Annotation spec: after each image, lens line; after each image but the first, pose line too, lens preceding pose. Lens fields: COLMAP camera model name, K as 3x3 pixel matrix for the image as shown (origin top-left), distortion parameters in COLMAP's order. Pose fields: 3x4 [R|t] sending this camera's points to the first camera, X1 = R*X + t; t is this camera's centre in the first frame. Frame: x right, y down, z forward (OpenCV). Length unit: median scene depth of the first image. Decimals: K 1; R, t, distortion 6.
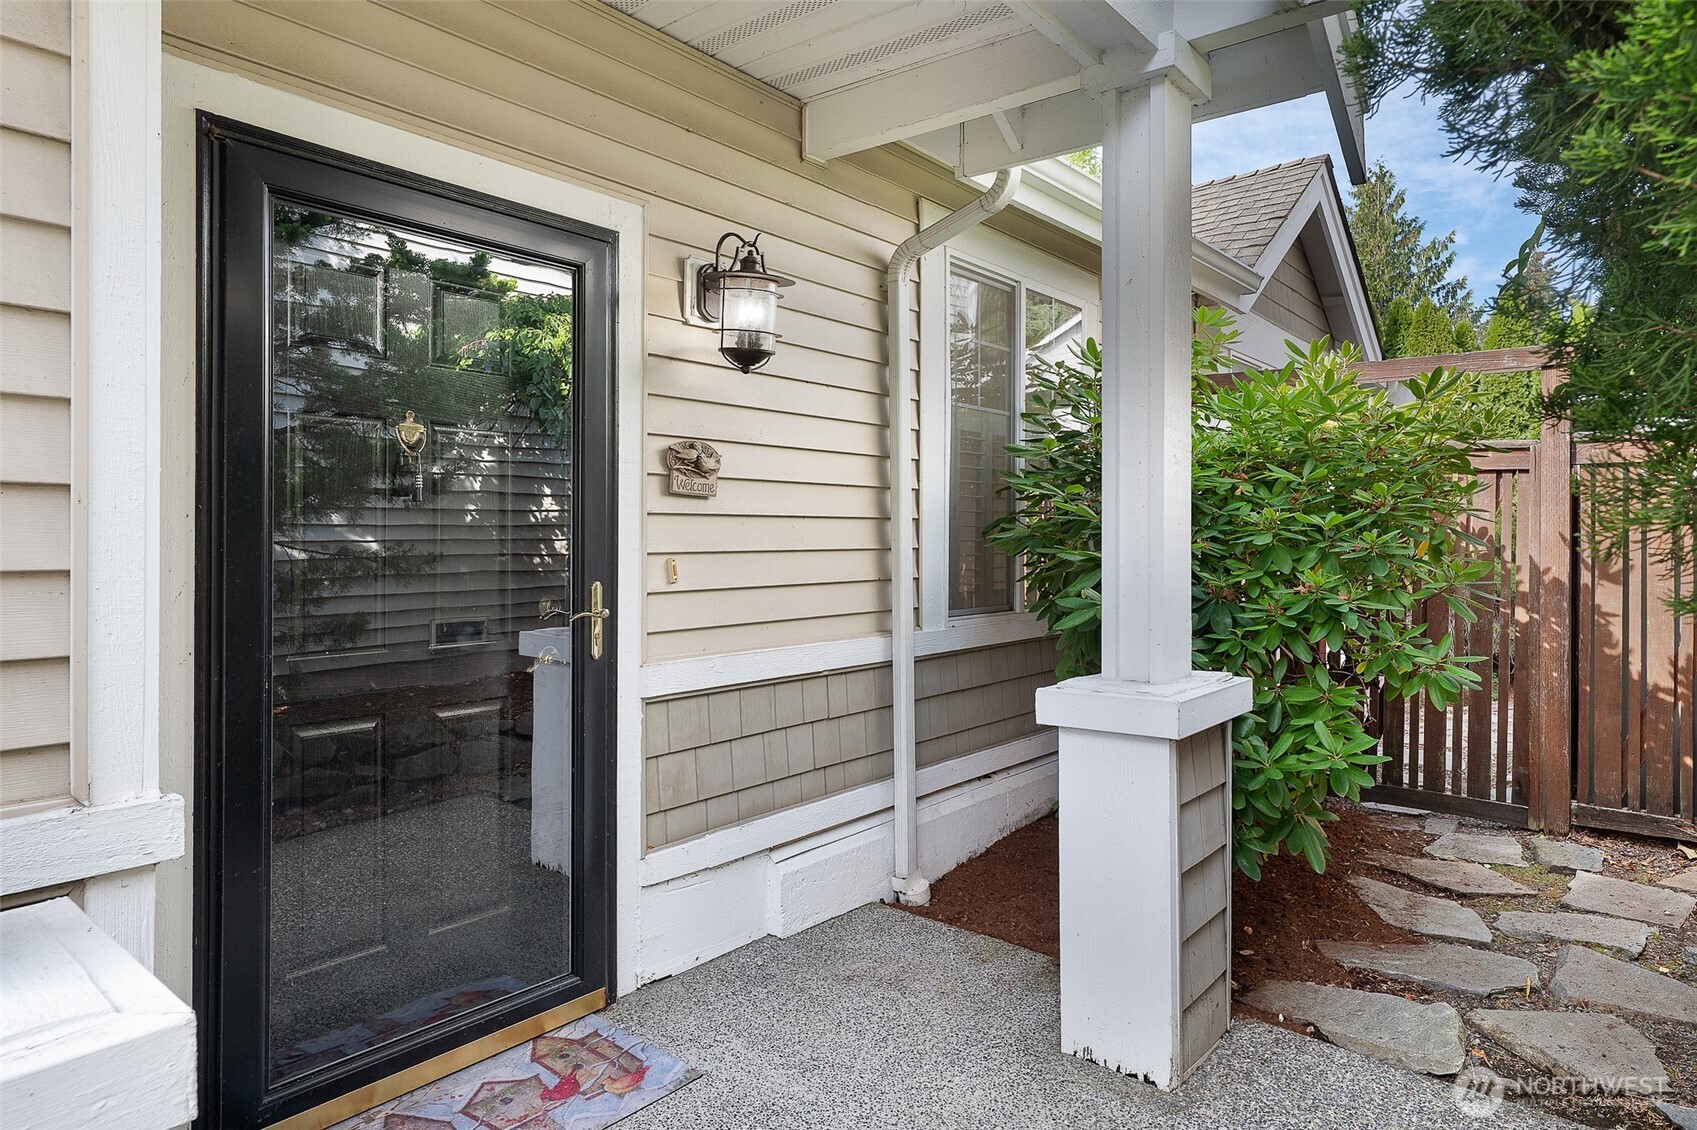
lens RADIAL K [[1004.4, 0, 848.5], [0, 1004.4, 565.0], [0, 0, 1]] dist [0.005198, 0.001081]
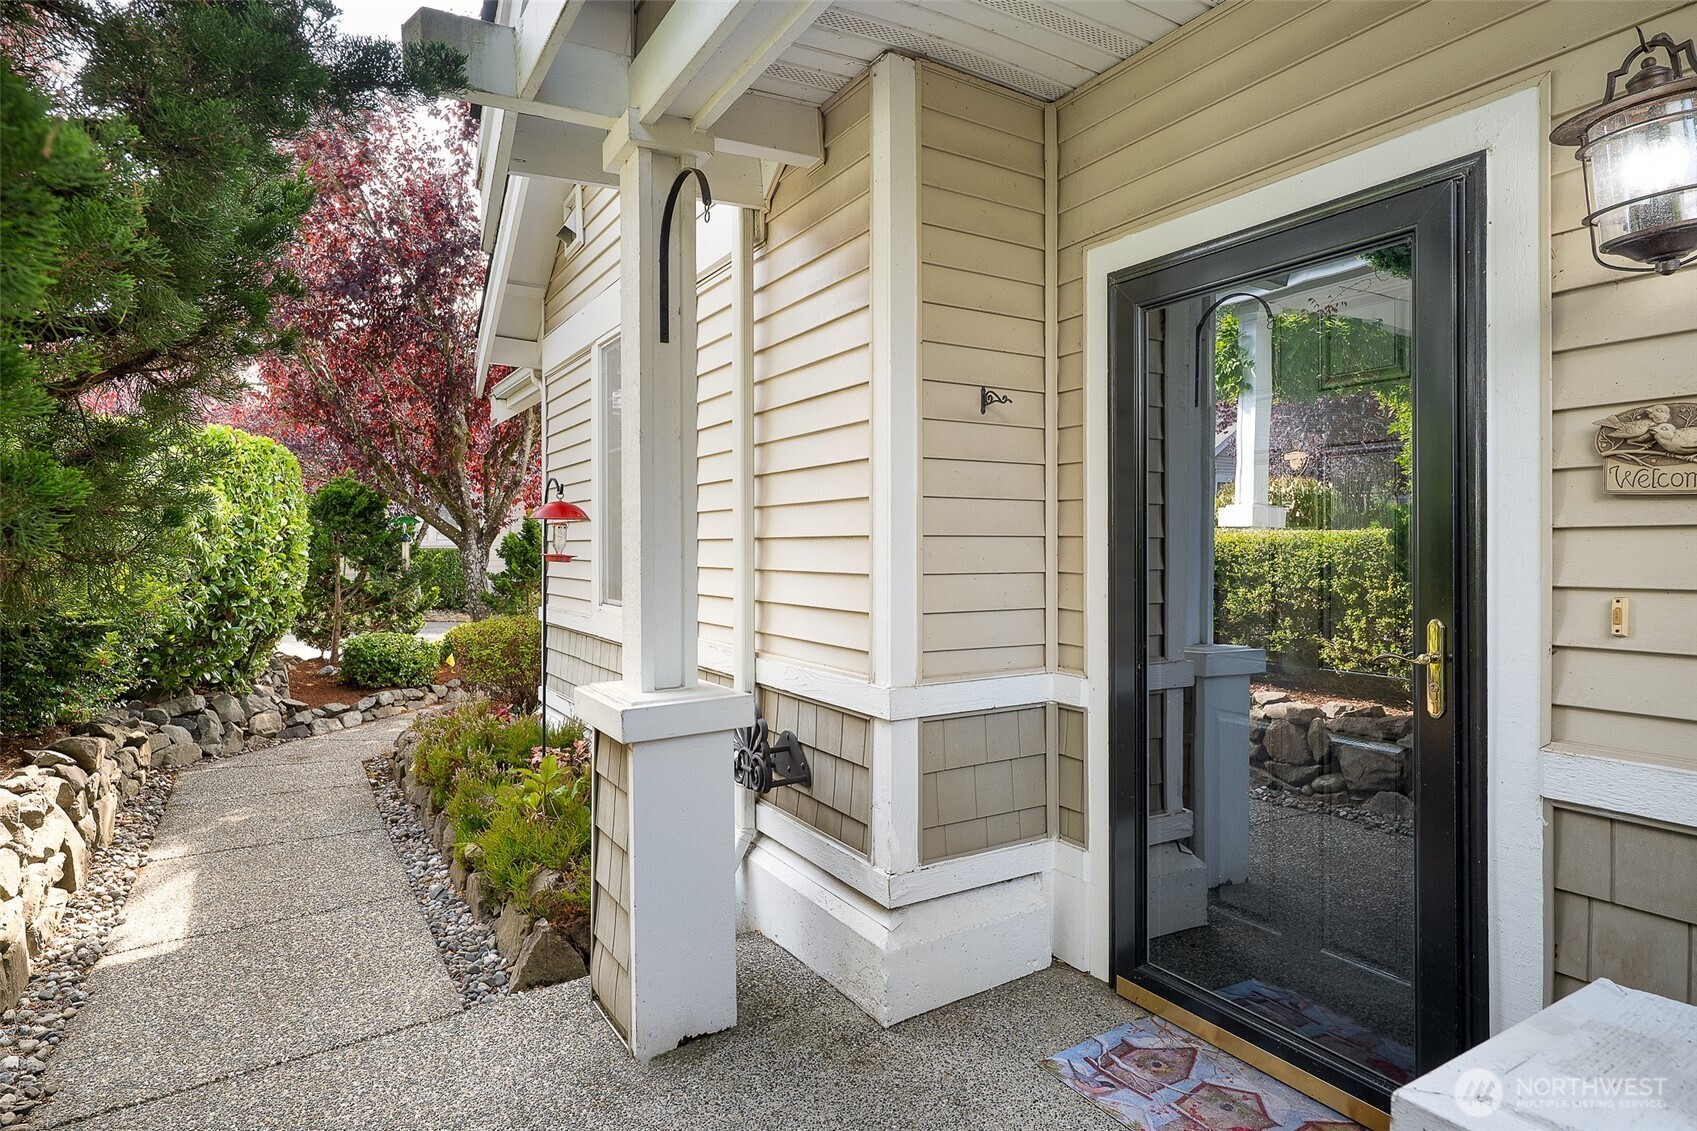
lens RADIAL K [[924.7, 0, 847.7], [0, 924.7, 550.2], [0, 0, 1]] dist [-0.000645, 0.000010]
pose [[-0.331761, 0.009740, -0.943313, 0.696590], [-0.008540, 0.999875, 0.013327, -0.052050], [0.943325, 0.012477, -0.331636, 0.960168]]
